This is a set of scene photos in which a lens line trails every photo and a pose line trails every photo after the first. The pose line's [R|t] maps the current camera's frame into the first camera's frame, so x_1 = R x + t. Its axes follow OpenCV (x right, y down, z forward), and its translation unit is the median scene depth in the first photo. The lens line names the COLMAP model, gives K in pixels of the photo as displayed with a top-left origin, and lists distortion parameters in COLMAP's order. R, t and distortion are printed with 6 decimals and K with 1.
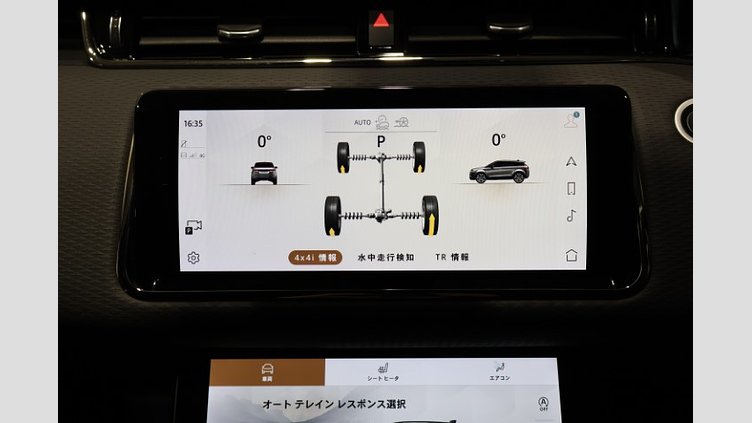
lens RADIAL K [[866.2, 0, 376.5], [0, 866.2, 218.9], [0, 0, 1]] dist [0.044402, 0.000000]
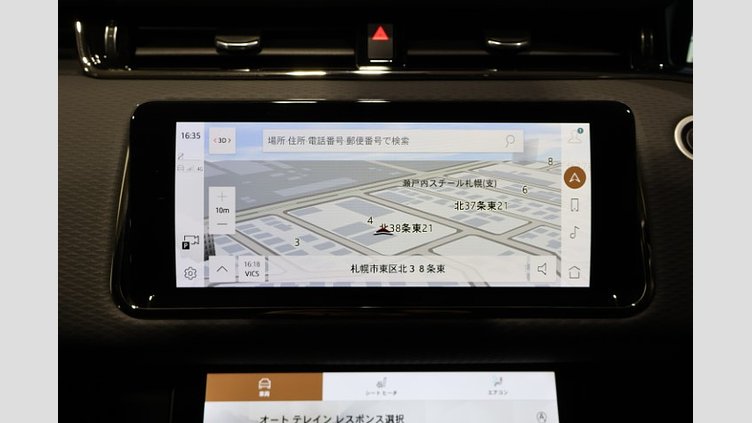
lens RADIAL K [[782.0, 0, 381.0], [0, 782.0, 219.0], [0, 0, 1]] dist [0.038652, 0.000000]
pose [[0.999292, 0.005370, 0.037239, -0.027308], [-0.005447, 0.999983, 0.001968, -0.017812], [-0.037228, -0.002169, 0.999304, 0.102047]]
